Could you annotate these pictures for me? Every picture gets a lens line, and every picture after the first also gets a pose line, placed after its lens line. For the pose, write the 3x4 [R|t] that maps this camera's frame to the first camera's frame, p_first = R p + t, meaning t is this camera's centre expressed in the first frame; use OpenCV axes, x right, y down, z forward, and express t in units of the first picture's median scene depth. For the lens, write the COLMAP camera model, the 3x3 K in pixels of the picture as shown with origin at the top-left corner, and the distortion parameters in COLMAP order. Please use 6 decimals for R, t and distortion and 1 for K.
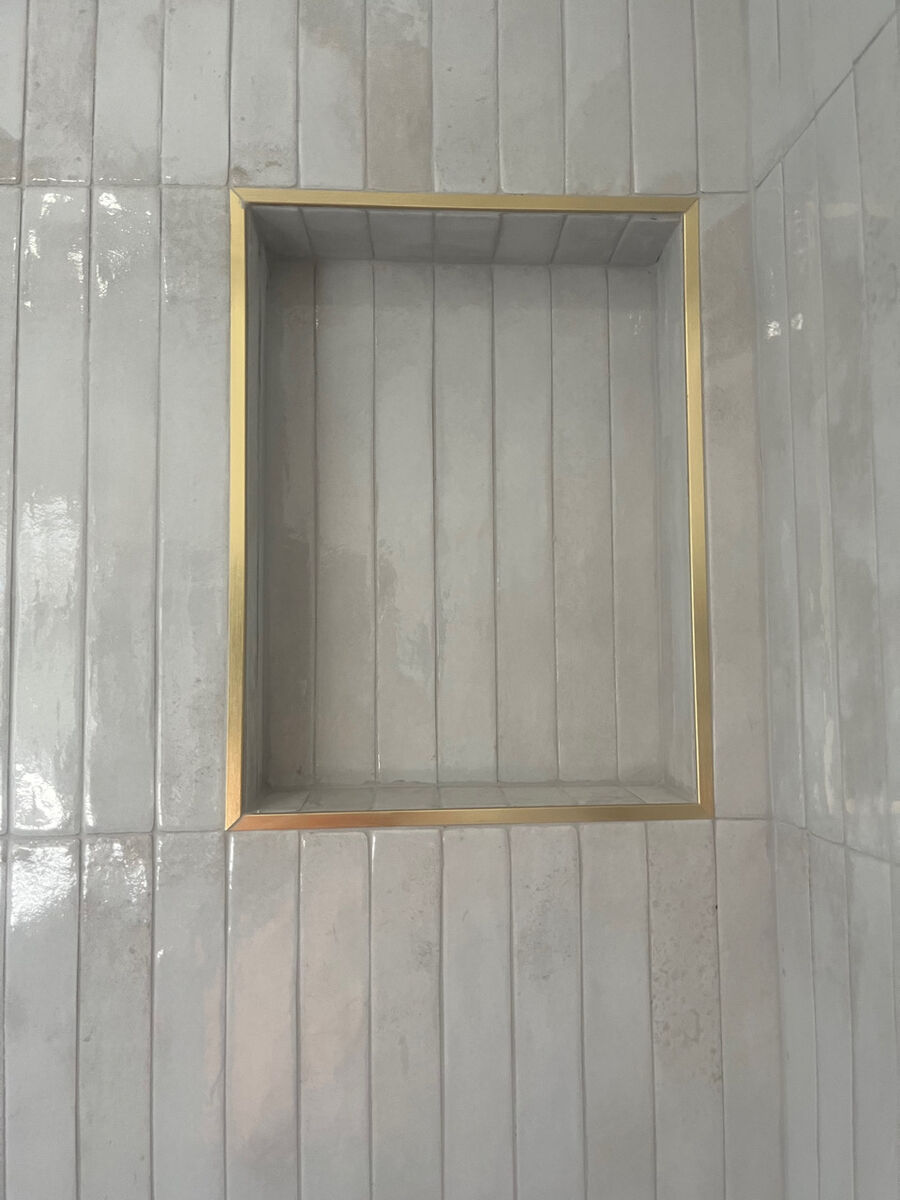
lens RADIAL K [[910.5, 0, 450.1], [0, 910.5, 619.5], [0, 0, 1]] dist [0.049244, -0.075691]
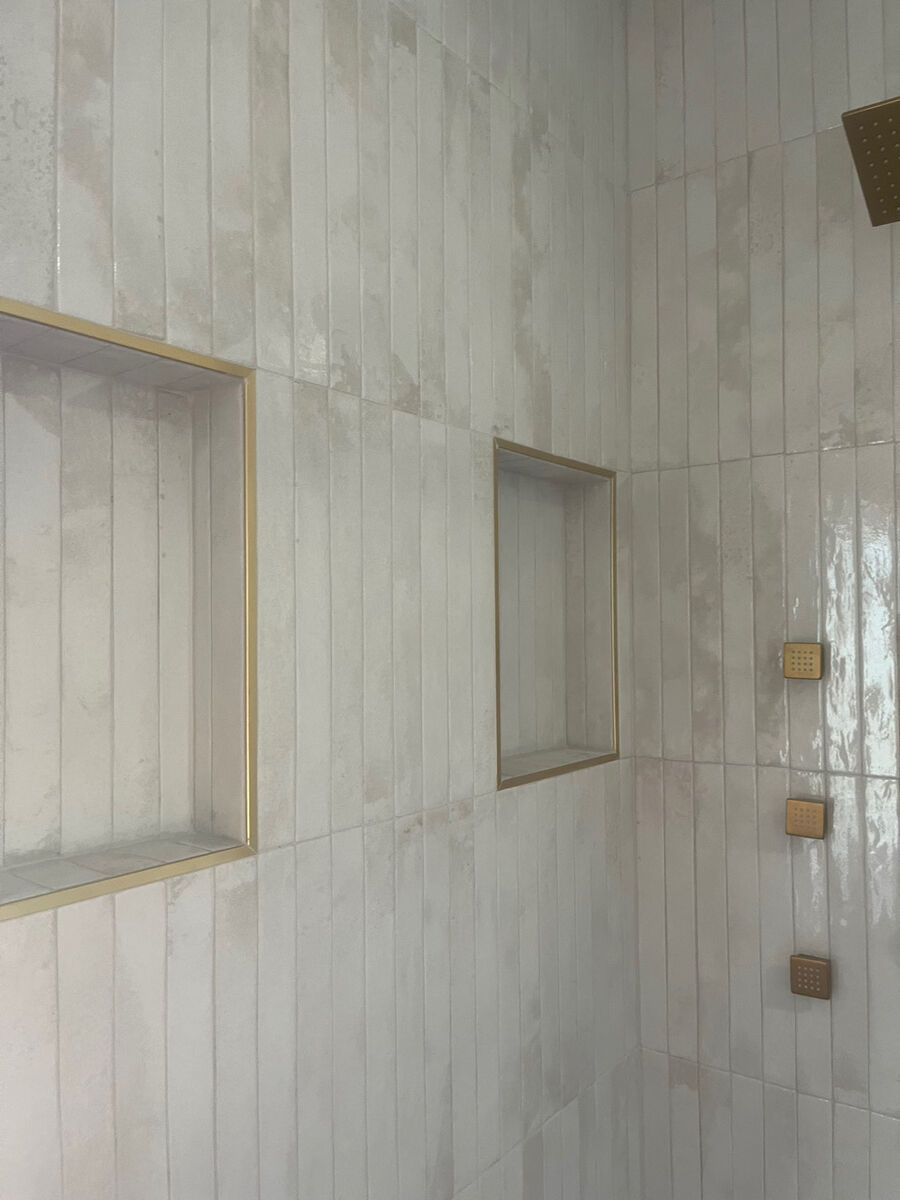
lens RADIAL K [[910.5, 0, 450.1], [0, 910.5, 619.5], [0, 0, 1]] dist [0.049244, -0.075691]
pose [[0.636677, 0.009533, 0.771072, -1.559543], [0.065471, 0.995645, -0.066370, 0.013526], [-0.768346, 0.092739, 0.633280, -0.048633]]
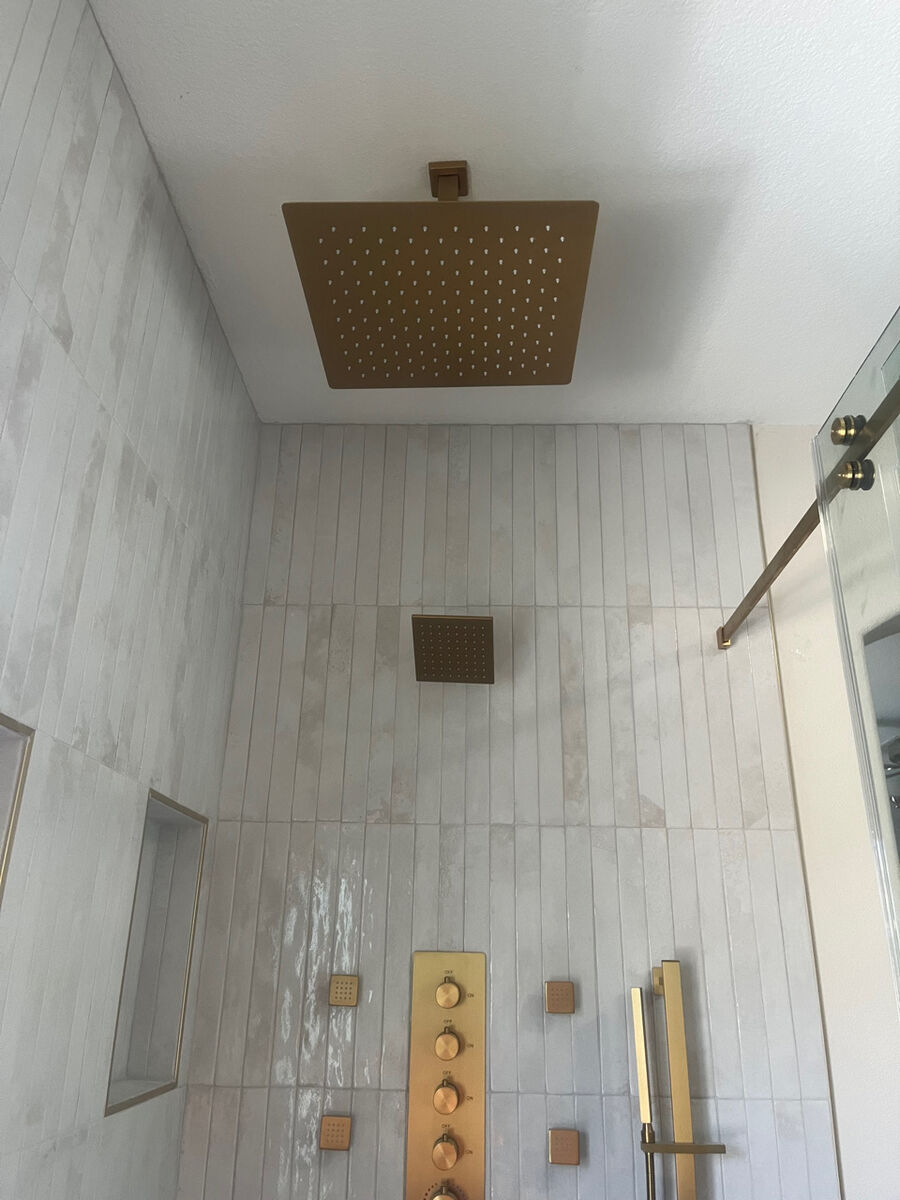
lens RADIAL K [[910.5, 0, 450.1], [0, 910.5, 619.5], [0, 0, 1]] dist [0.049244, -0.075691]
pose [[0.081426, 0.358635, 0.929920, -2.203651], [0.059770, 0.929582, -0.363738, 0.006383], [-0.994886, 0.085199, 0.054257, 0.113860]]
